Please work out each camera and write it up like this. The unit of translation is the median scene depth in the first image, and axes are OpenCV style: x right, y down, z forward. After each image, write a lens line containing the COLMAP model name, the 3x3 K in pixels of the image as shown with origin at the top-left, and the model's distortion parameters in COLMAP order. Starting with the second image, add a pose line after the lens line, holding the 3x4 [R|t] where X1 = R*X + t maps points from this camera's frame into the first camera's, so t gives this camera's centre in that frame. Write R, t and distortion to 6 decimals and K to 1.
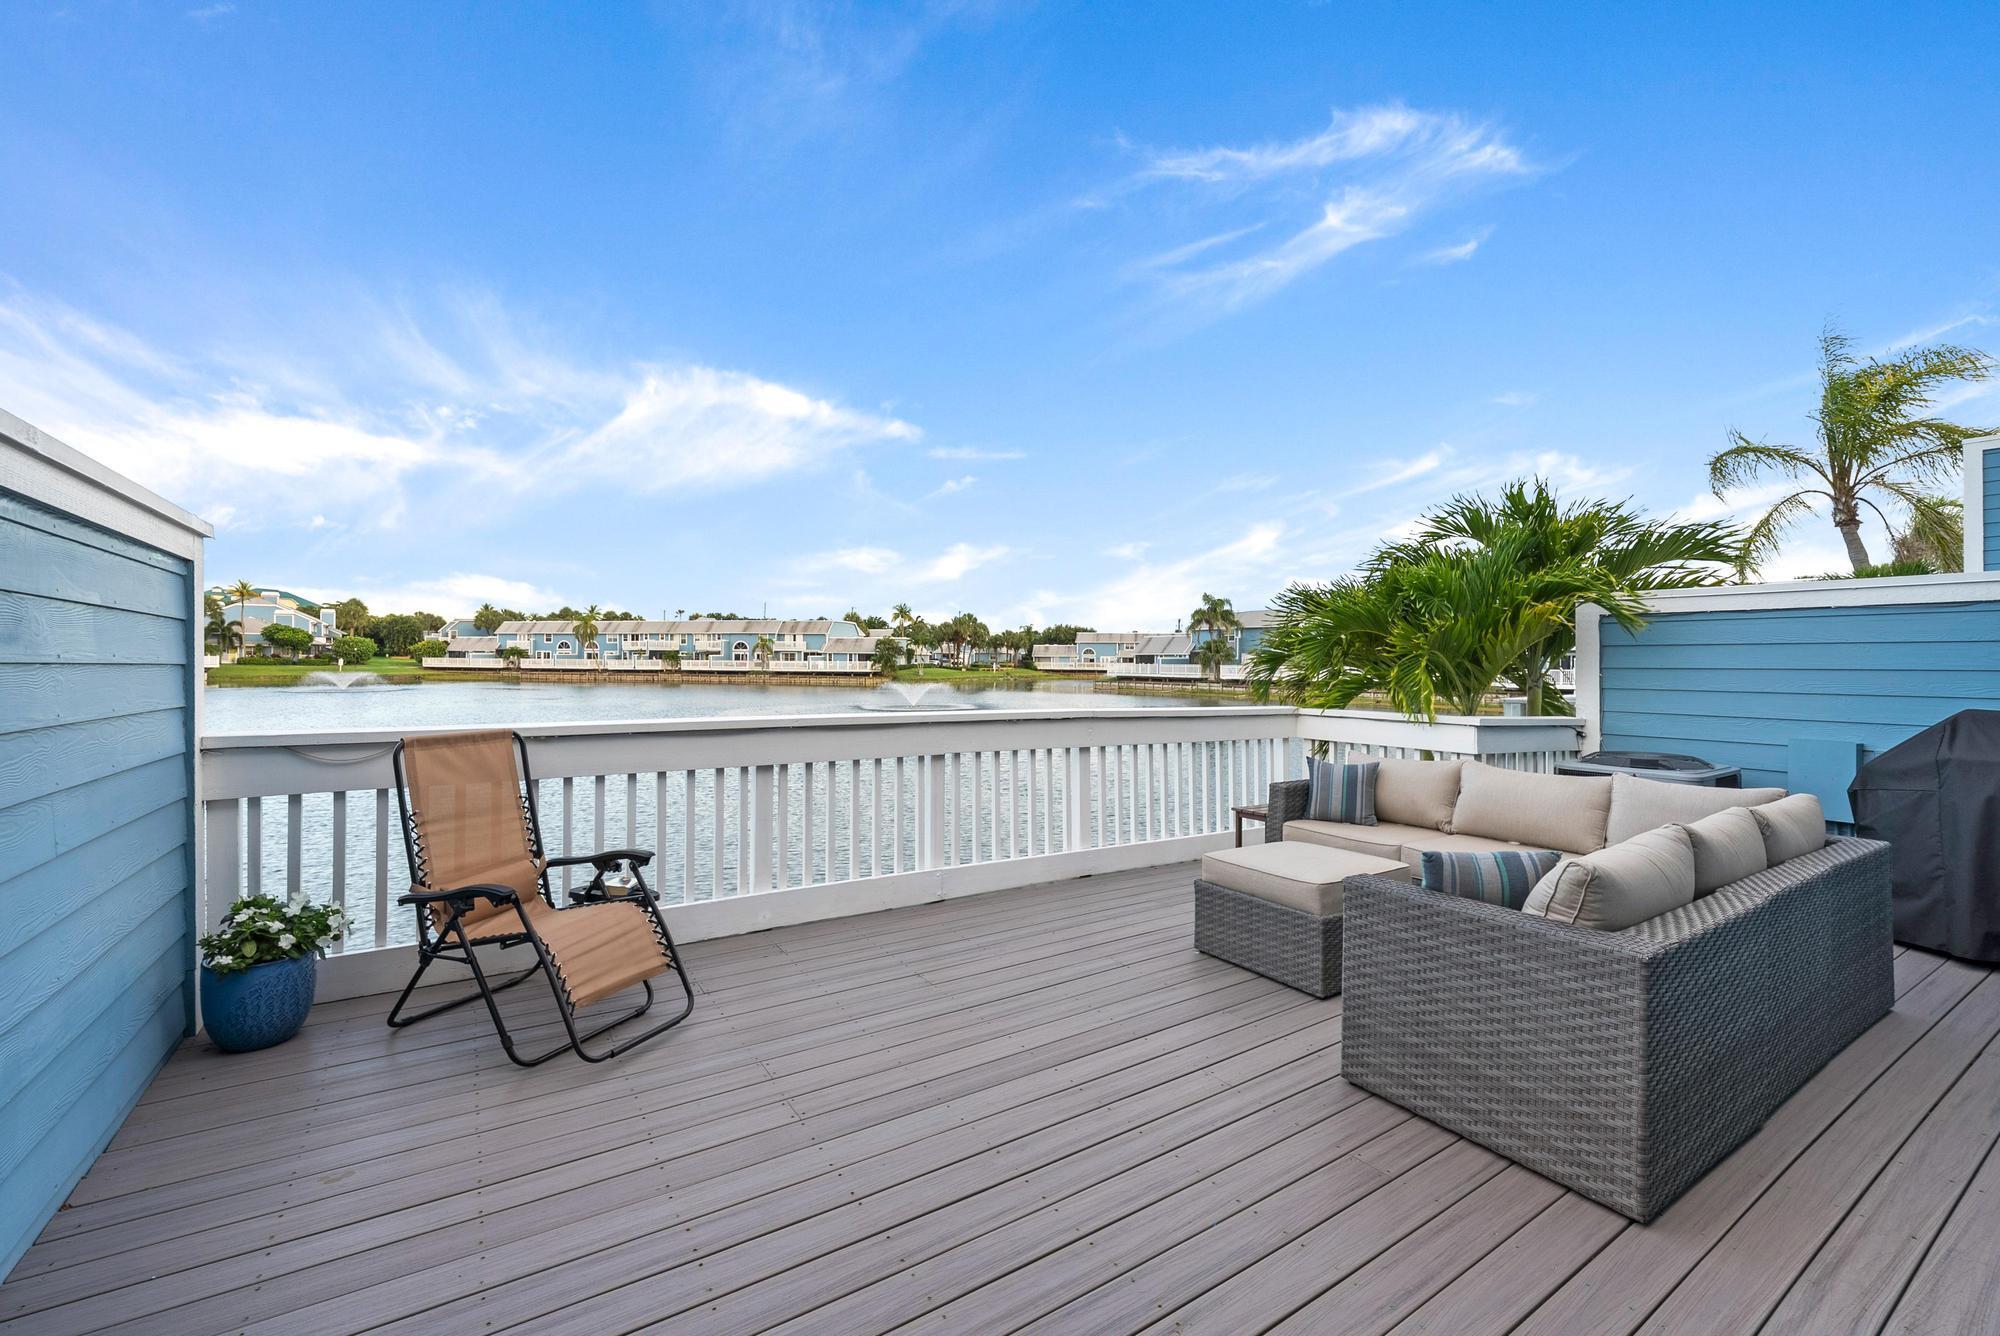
lens RADIAL K [[825.7, 0, 977.9], [0, 825.7, 657.9], [0, 0, 1]] dist [0.013950, -0.001699]
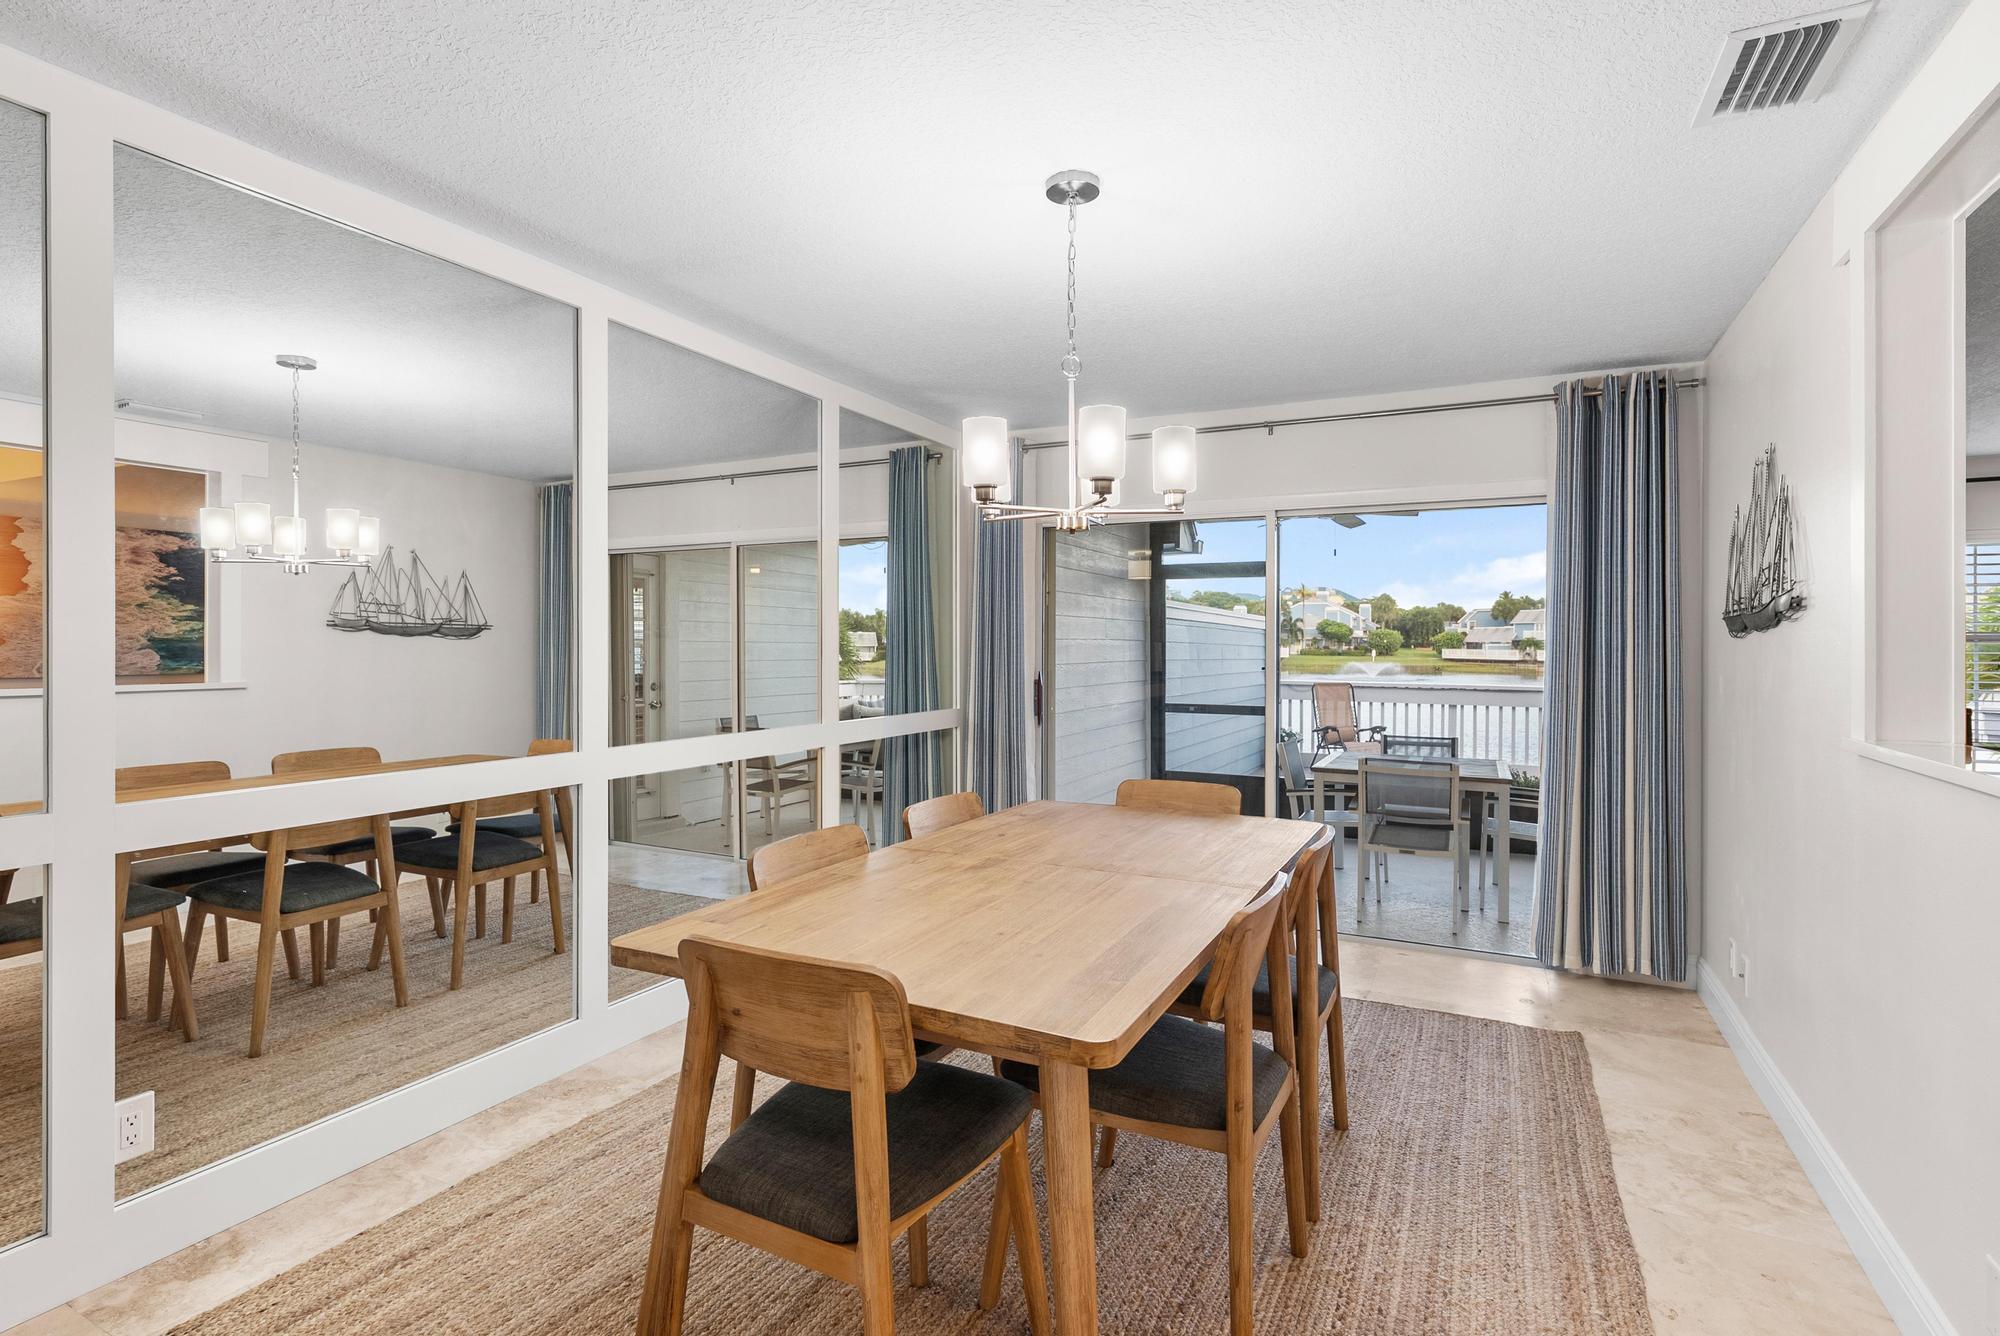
lens RADIAL K [[967.3, 0, 1002.6], [0, 967.3, 642.4], [0, 0, 1]] dist [0.000214, 0.000511]
pose [[0.516711, -0.005554, -0.856142, 0.069904], [0.000314, 0.999980, -0.006297, -0.001367], [0.856160, 0.002985, 0.516702, -0.072838]]
